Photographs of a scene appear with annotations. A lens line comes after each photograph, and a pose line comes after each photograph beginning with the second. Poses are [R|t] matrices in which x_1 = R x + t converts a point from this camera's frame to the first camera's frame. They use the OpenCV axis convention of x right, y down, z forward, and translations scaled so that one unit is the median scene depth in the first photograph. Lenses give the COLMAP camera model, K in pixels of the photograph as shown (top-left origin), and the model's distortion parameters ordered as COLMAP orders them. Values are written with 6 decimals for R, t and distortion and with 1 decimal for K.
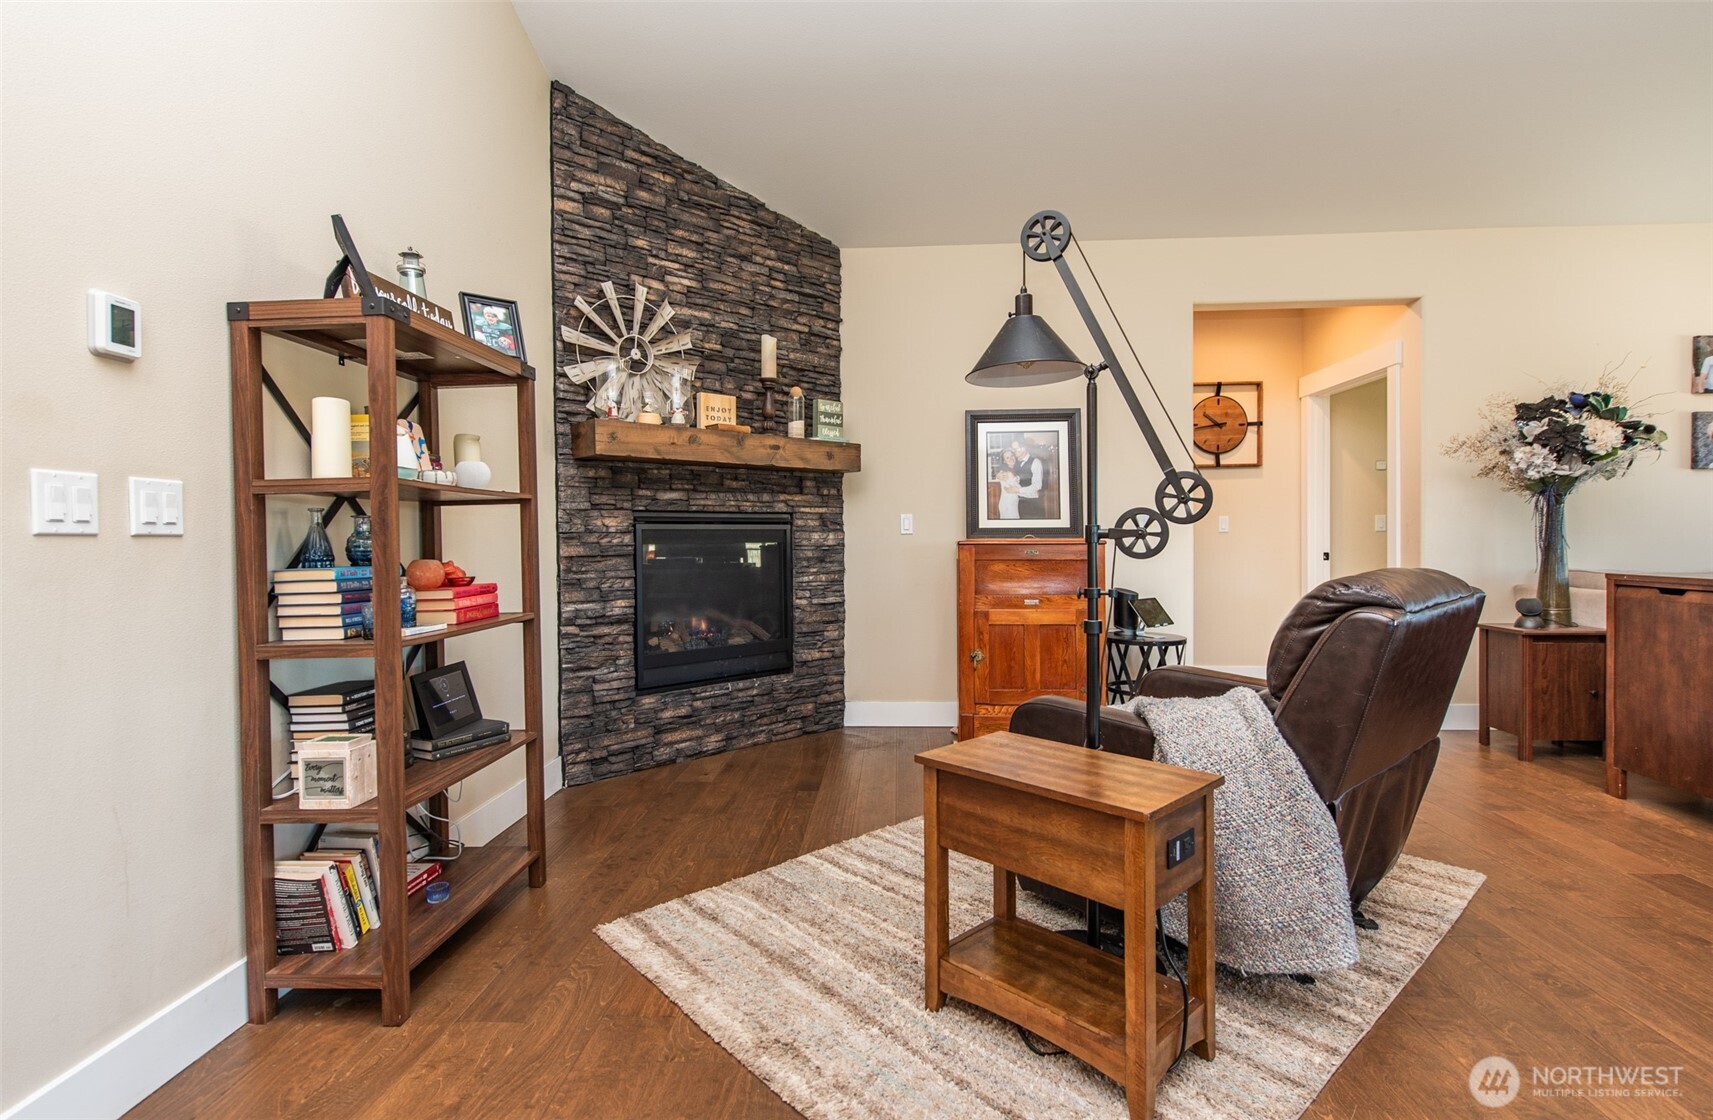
lens RADIAL K [[806.5, 0, 855.3], [0, 806.5, 551.7], [0, 0, 1]] dist [0.020428, -0.010478]
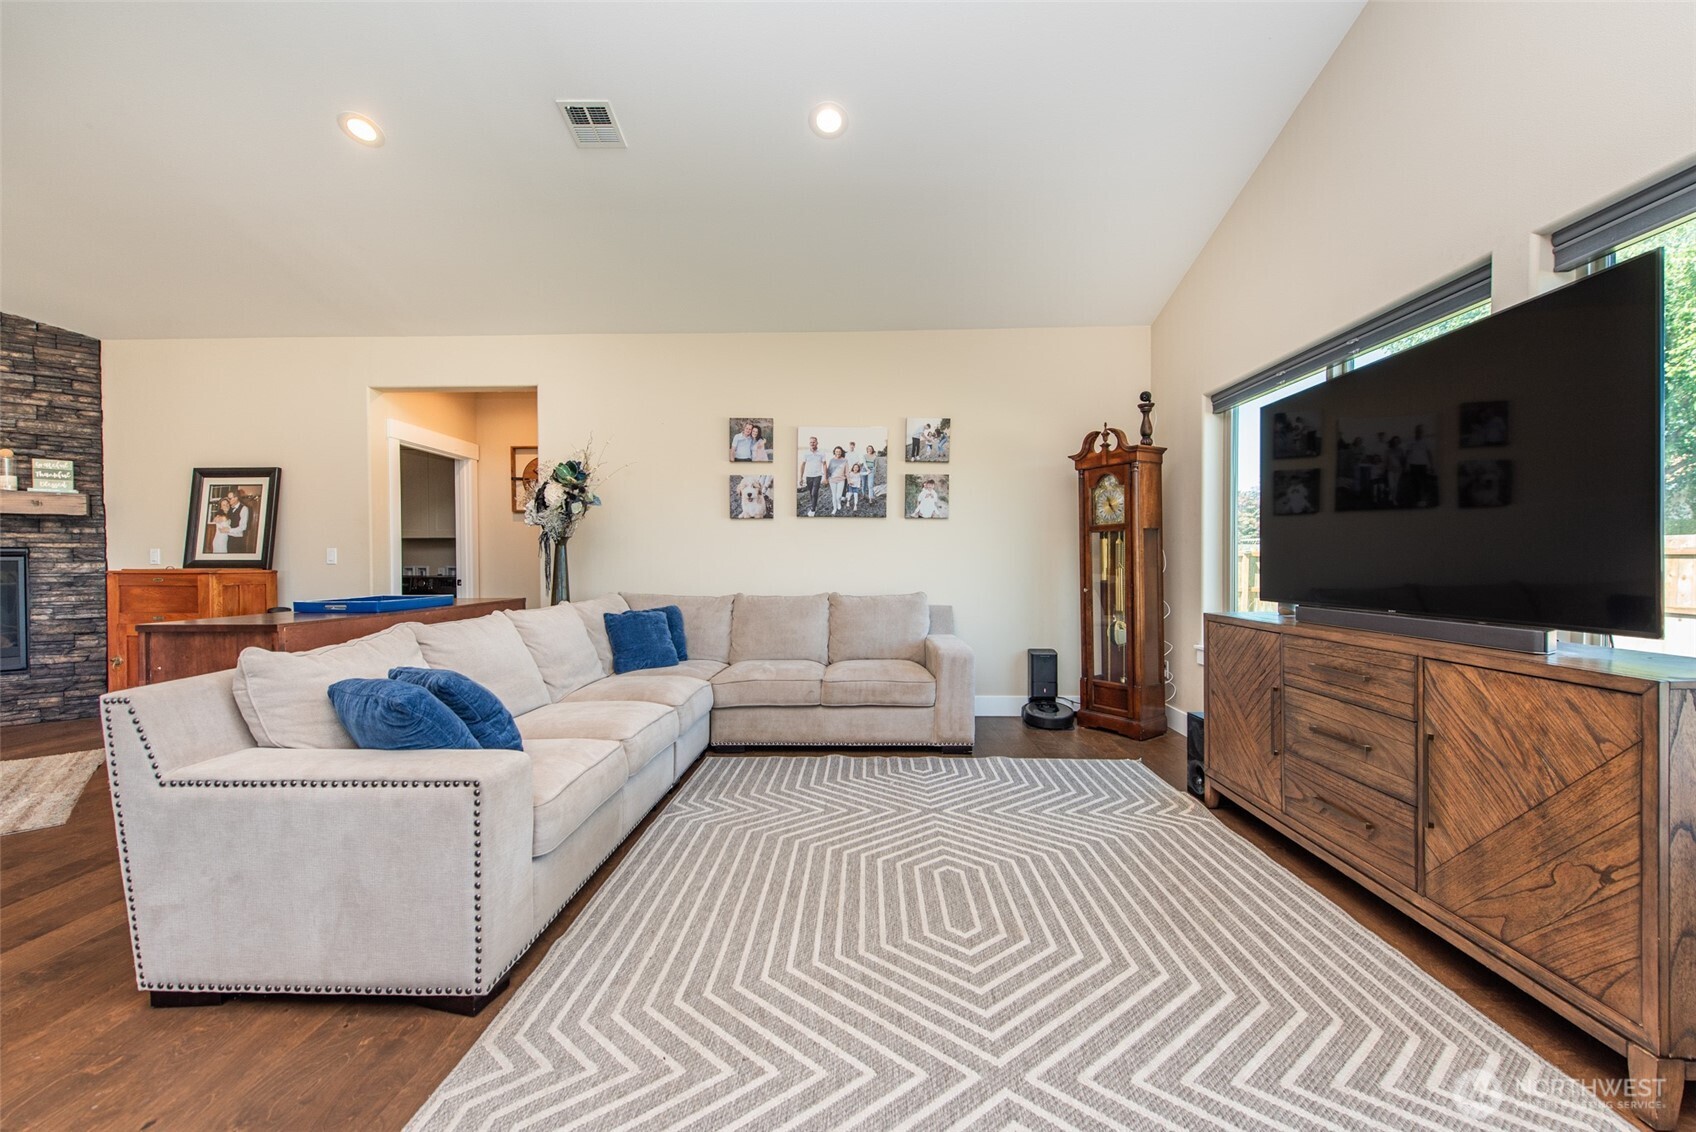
lens RADIAL K [[662.5, 0, 847.4], [0, 662.5, 569.0], [0, 0, 1]] dist [0.002987, -0.000366]
pose [[0.999643, 0.004327, 0.026371, 1.372783], [-0.004204, 0.999980, -0.004698, -0.017321], [-0.026391, 0.004585, 0.999641, -0.093490]]
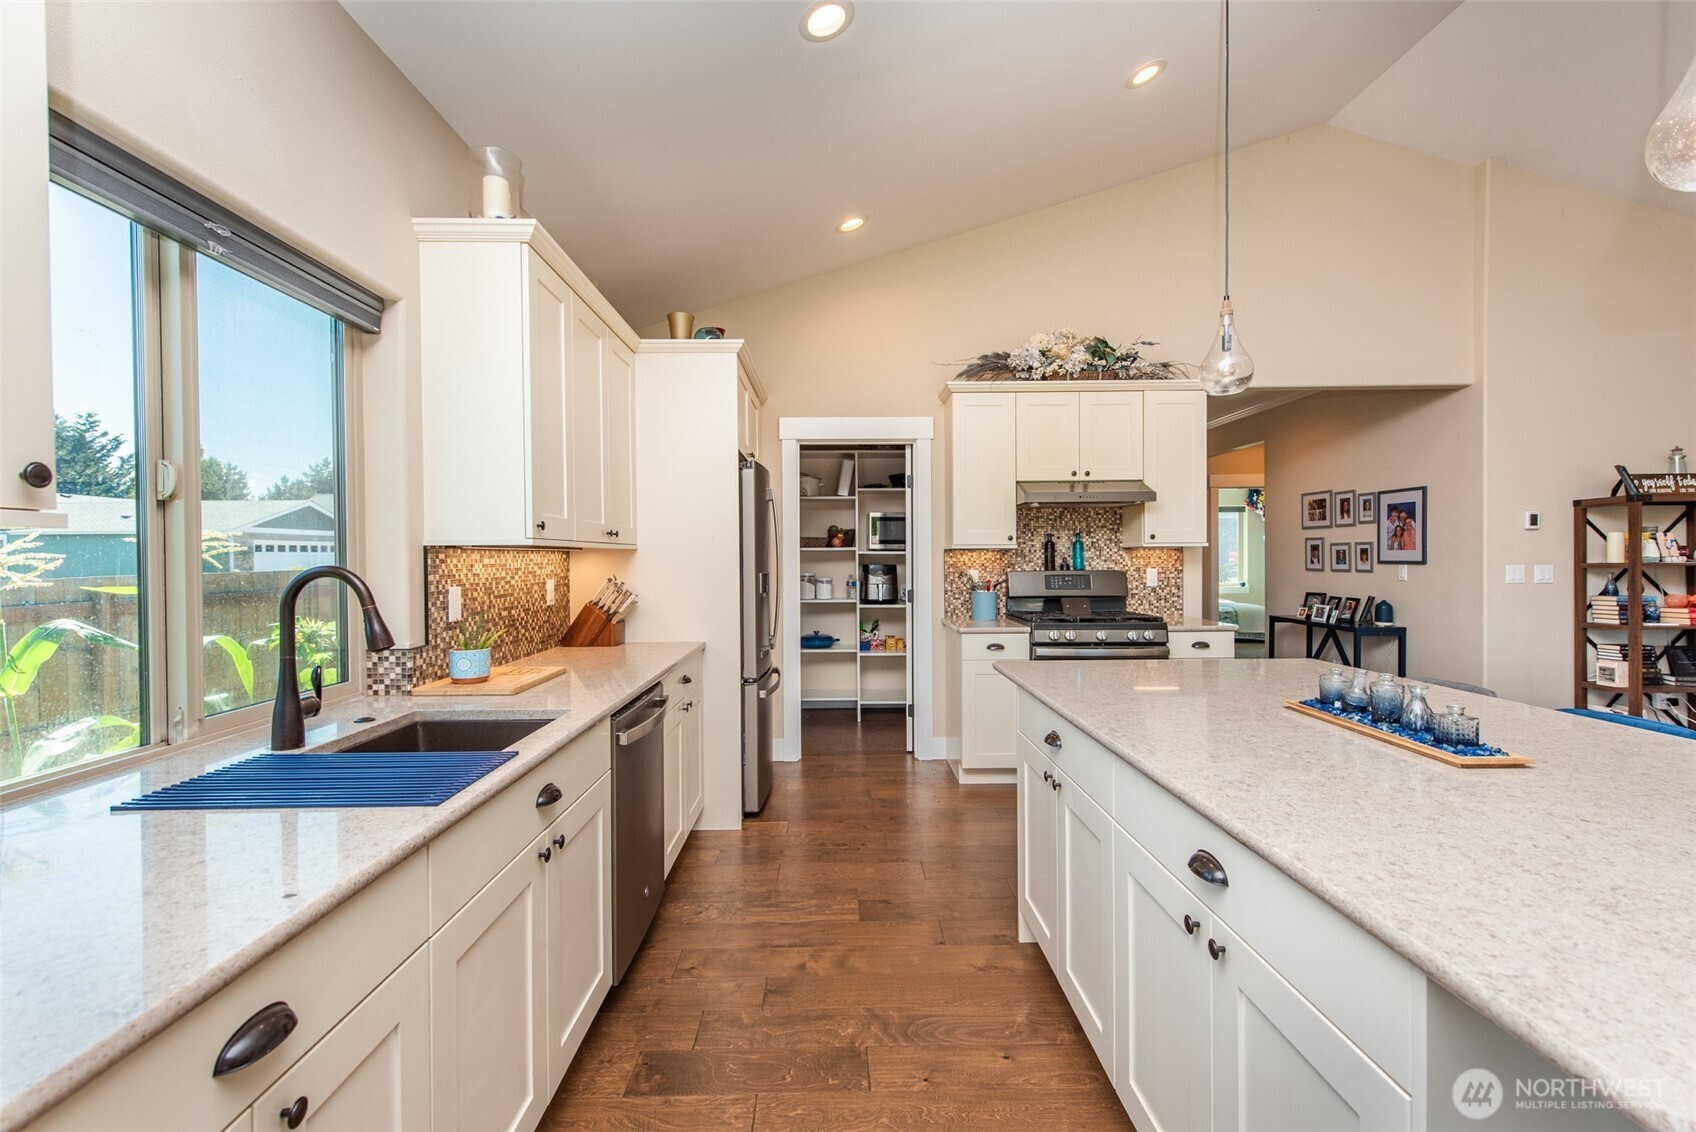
lens RADIAL K [[734.3, 0, 848.3], [0, 734.3, 563.9], [0, 0, 1]] dist [0.013972, -0.000800]
pose [[0.075896, 0.018838, -0.996938, 0.767954], [-0.006435, 0.999810, 0.018403, -0.055775], [0.997095, 0.005019, 0.076002, -0.810342]]
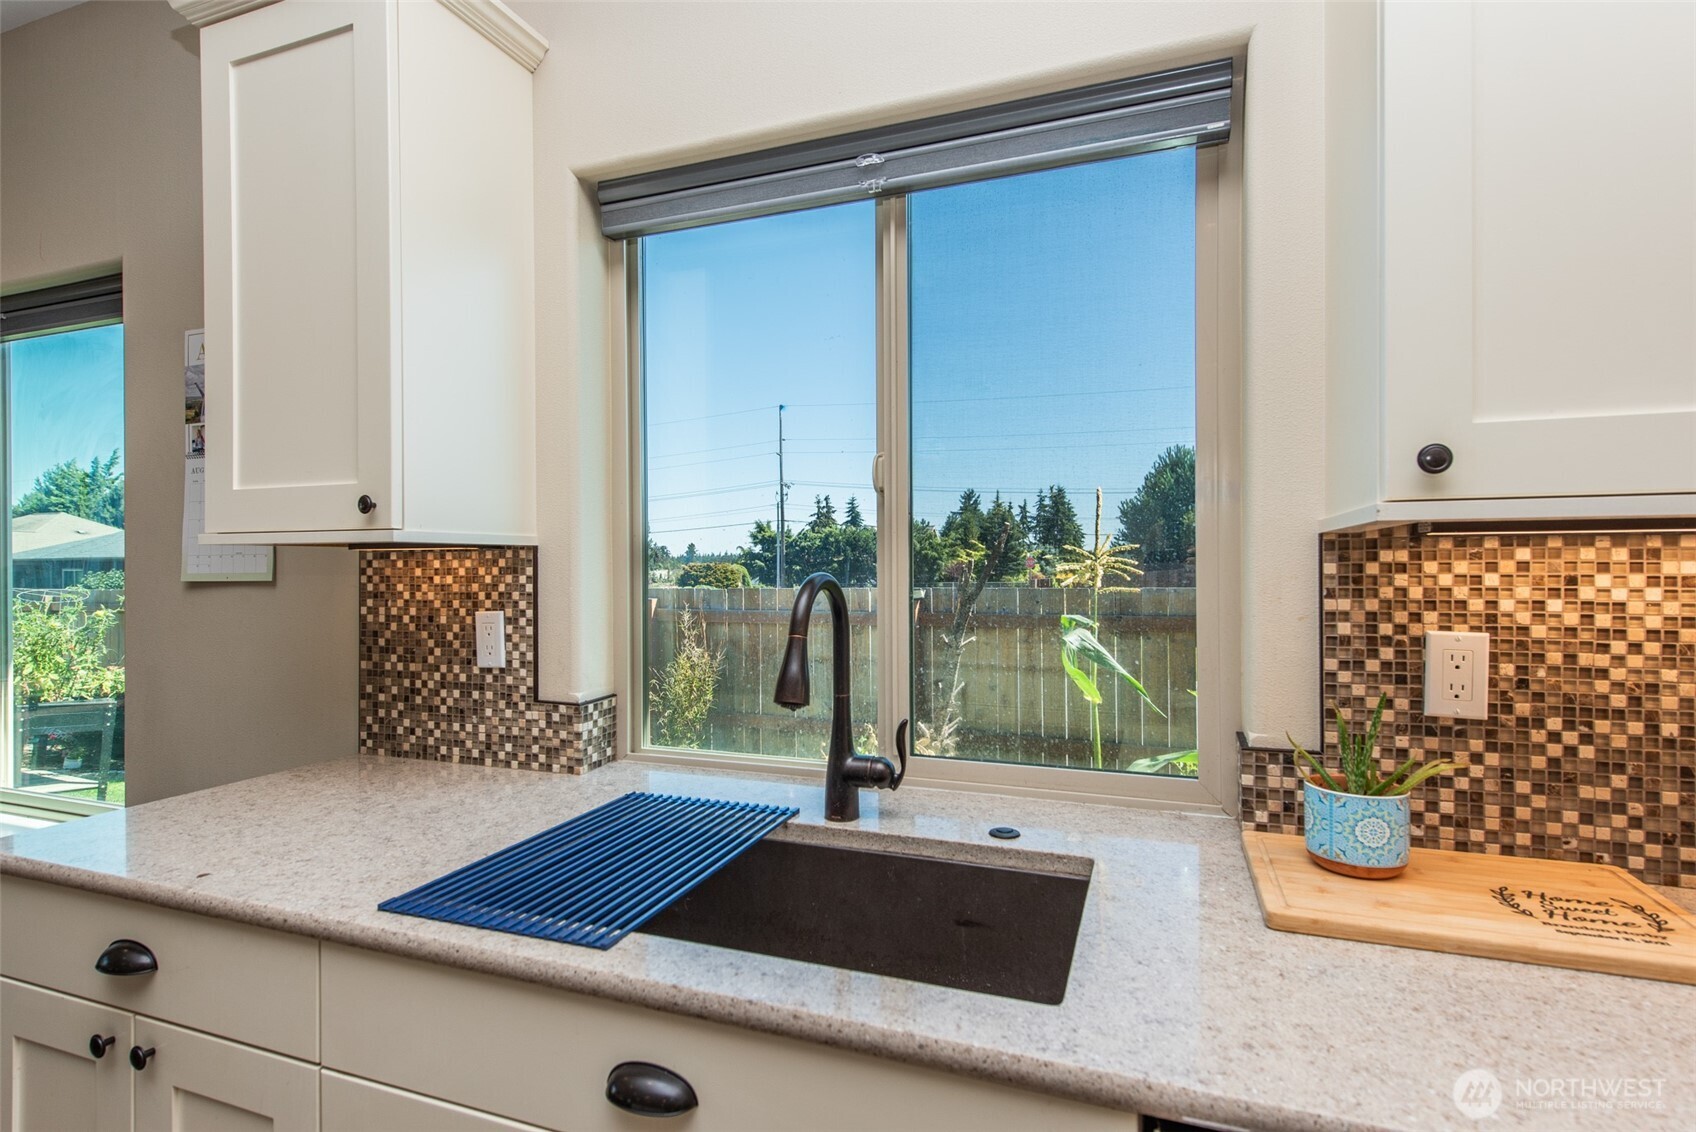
lens RADIAL K [[840.6, 0, 852.1], [0, 840.6, 561.5], [0, 0, 1]] dist [0.011909, -0.000287]
pose [[-0.955005, 0.014534, 0.296234, 0.222595], [0.015838, 0.999873, 0.002004, -0.050173], [-0.296167, 0.006605, -0.955113, -0.758619]]
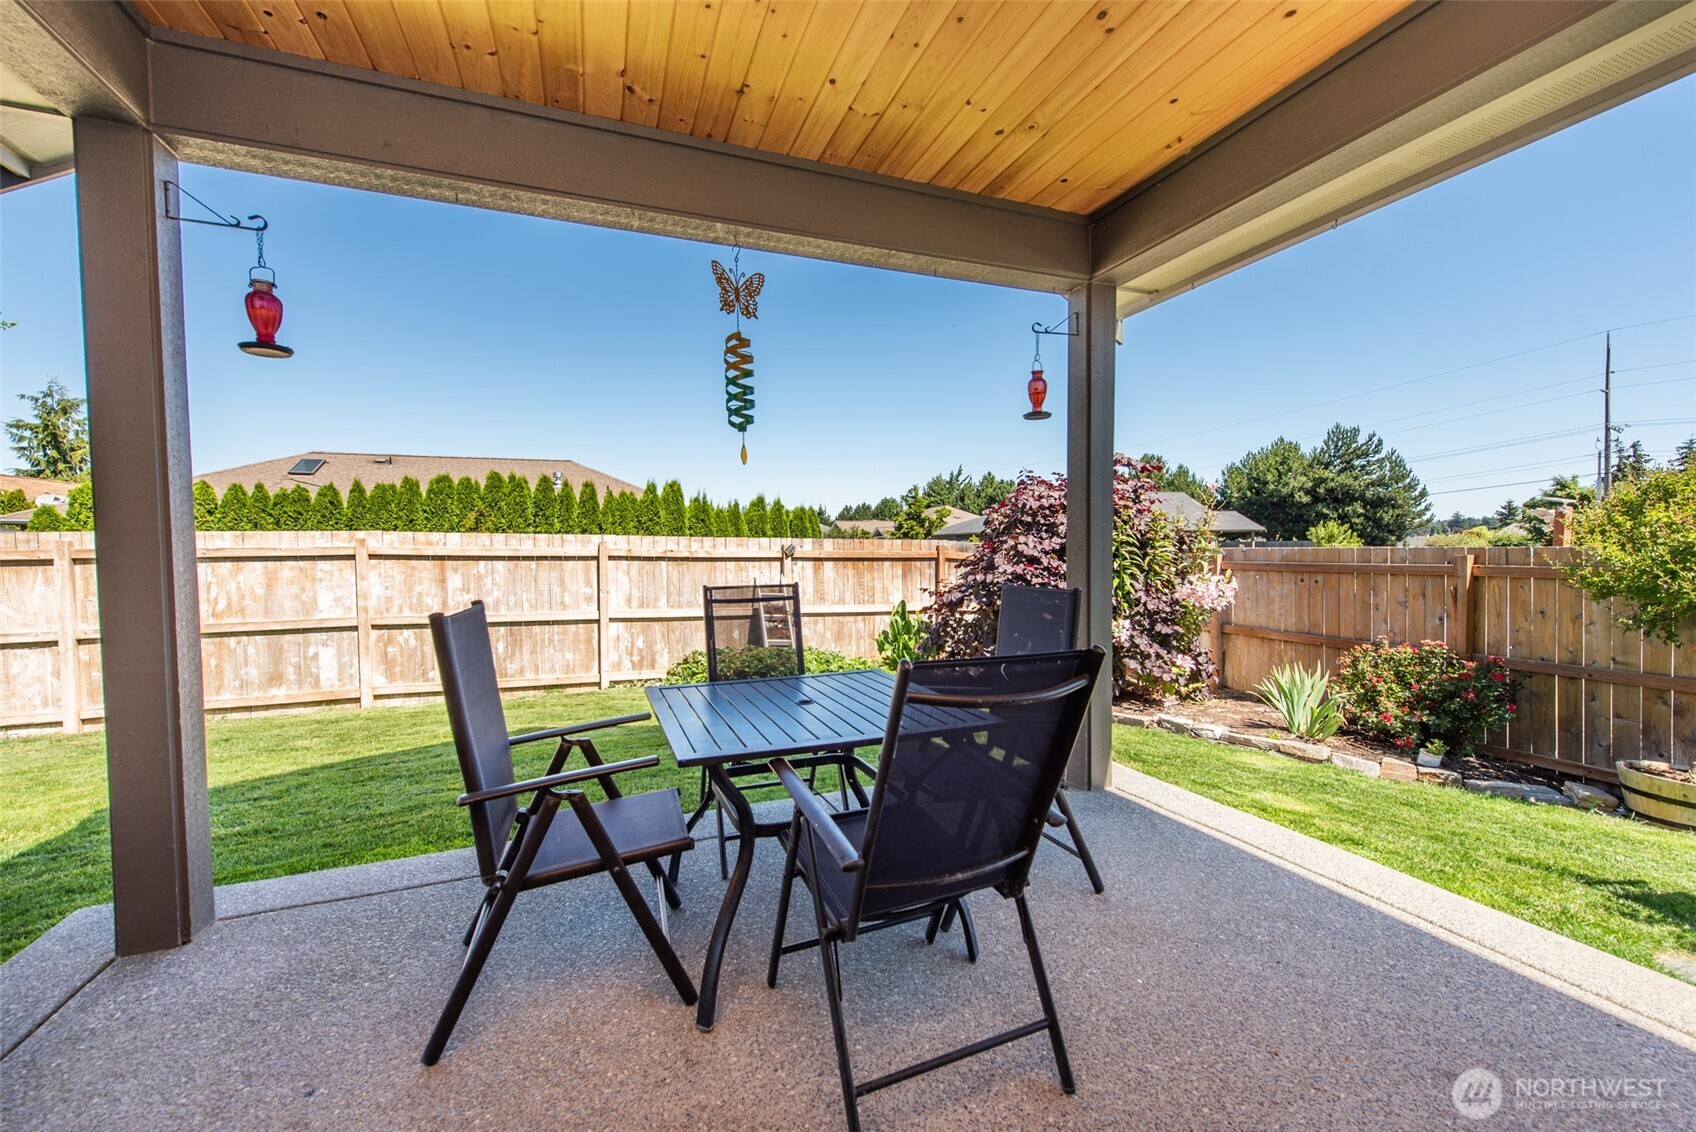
lens RADIAL K [[662.5, 0, 847.4], [0, 662.5, 569.0], [0, 0, 1]] dist [0.002987, -0.000366]
pose [[-0.414144, -0.017983, 0.910034, 1.763921], [0.030674, 0.998961, 0.033699, -0.036399], [-0.909694, 0.041871, -0.413162, -0.585046]]
